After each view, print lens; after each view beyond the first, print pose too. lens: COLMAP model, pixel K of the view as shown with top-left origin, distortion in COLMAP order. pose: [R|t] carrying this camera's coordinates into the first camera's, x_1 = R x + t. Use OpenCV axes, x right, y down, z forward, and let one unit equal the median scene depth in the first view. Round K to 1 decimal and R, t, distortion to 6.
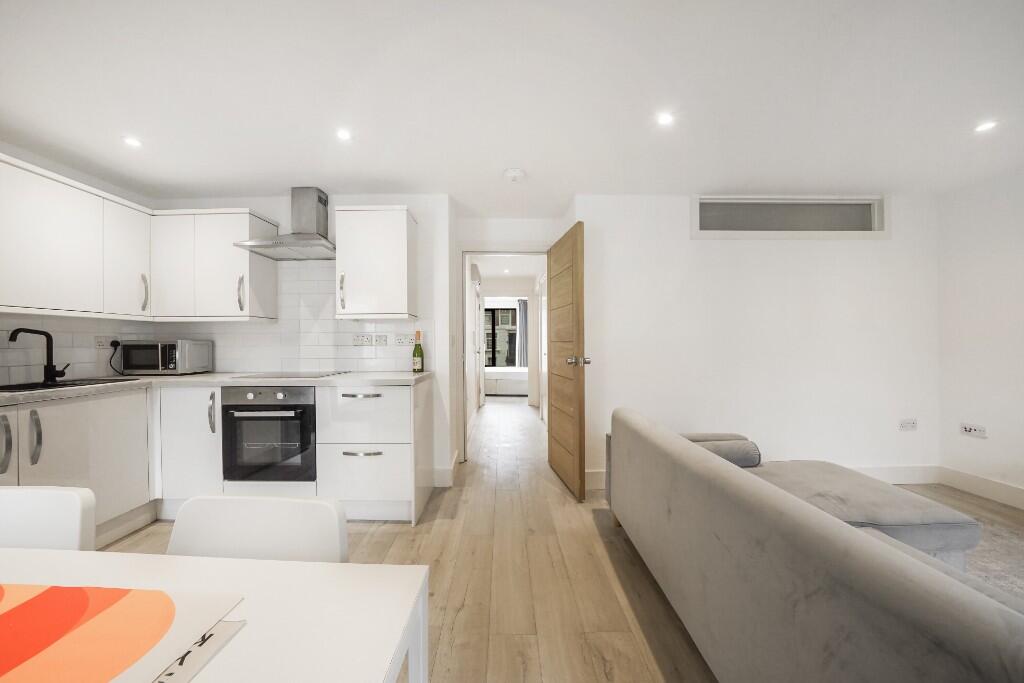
lens RADIAL K [[365.0, 0, 504.7], [0, 365.0, 343.2], [0, 0, 1]] dist [-0.014300, 0.000420]
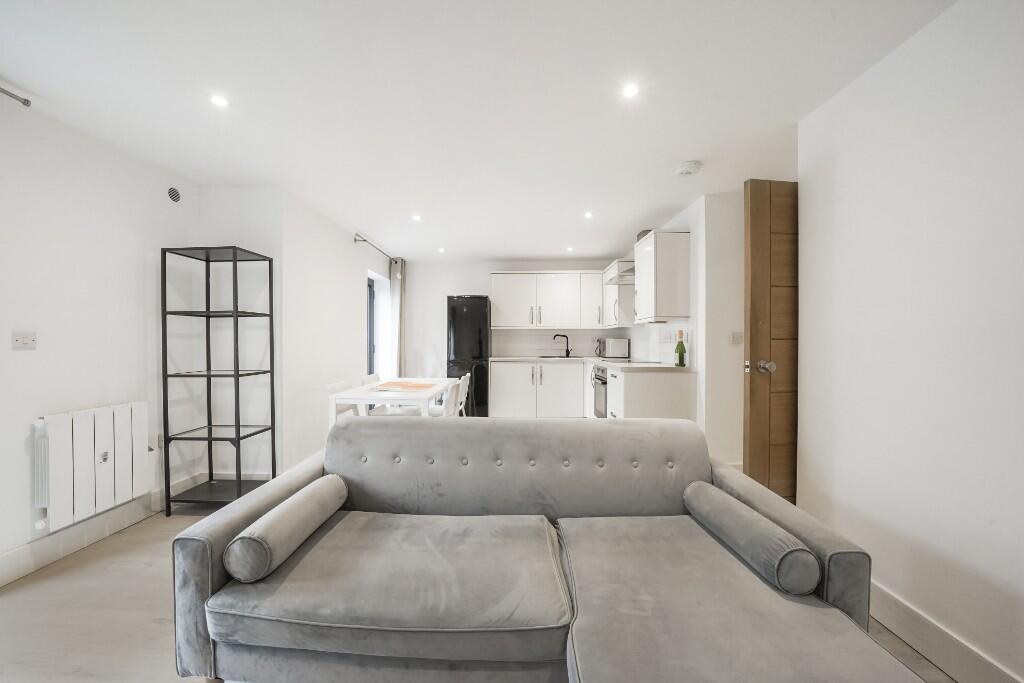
lens RADIAL K [[381.8, 0, 512.0], [0, 381.8, 341.5], [0, 0, 1]] dist [-0.012139, -0.000183]
pose [[-0.002583, 0.007595, -0.999968, 1.046436], [-0.001615, 0.999970, 0.007599, -0.007627], [0.999995, 0.001634, -0.002571, 0.527717]]
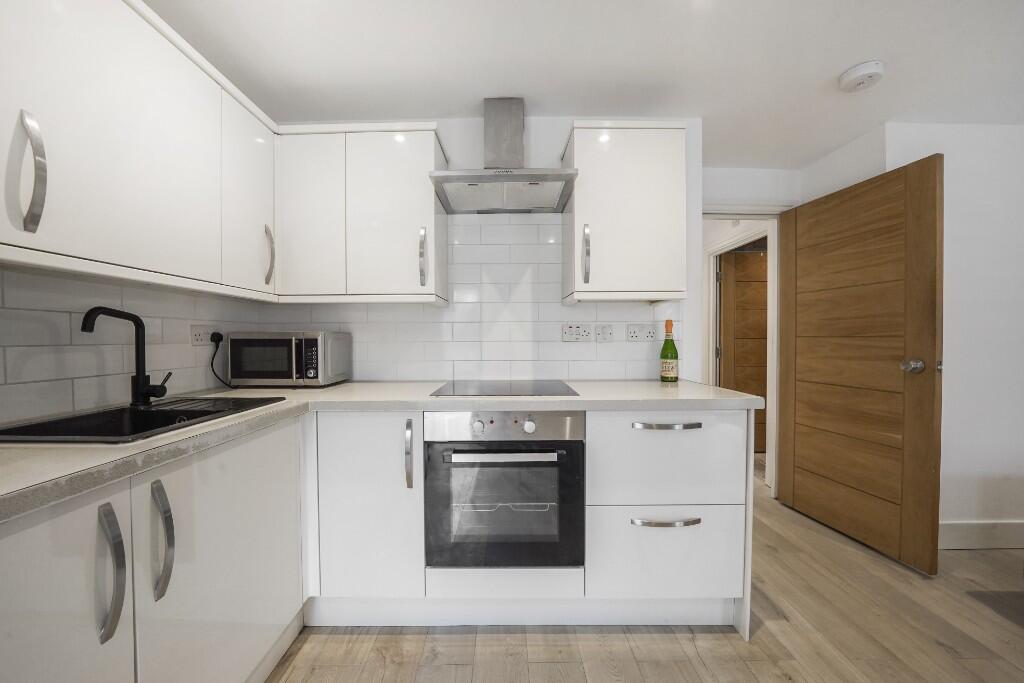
lens RADIAL K [[376.0, 0, 512.3], [0, 376.0, 340.6], [0, 0, 1]] dist [-0.015812, -0.000017]
pose [[0.999957, 0.003230, 0.008724, -0.585060], [-0.003274, 0.999982, 0.005061, 0.002018], [-0.008708, -0.005090, 0.999949, 0.350084]]
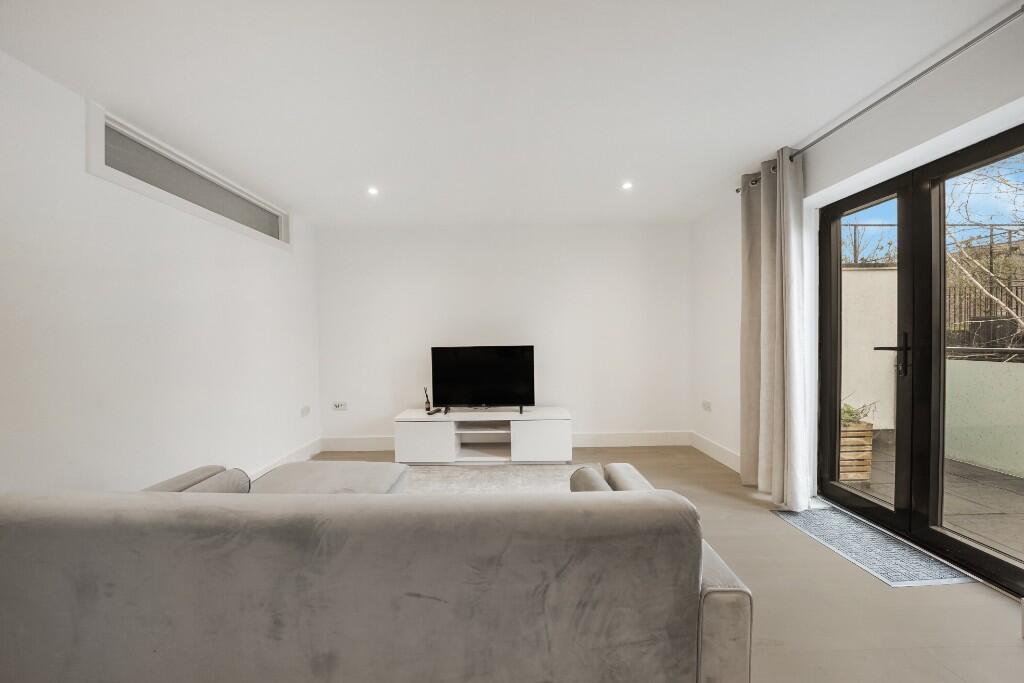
lens RADIAL K [[357.1, 0, 512.0], [0, 357.1, 341.5], [0, 0, 1]] dist [-0.019436, 0.000017]
pose [[0.009700, -0.000375, 0.999953, -0.058562], [0.012530, 0.999921, 0.000254, 0.003354], [-0.999874, 0.012527, 0.009704, 0.311280]]
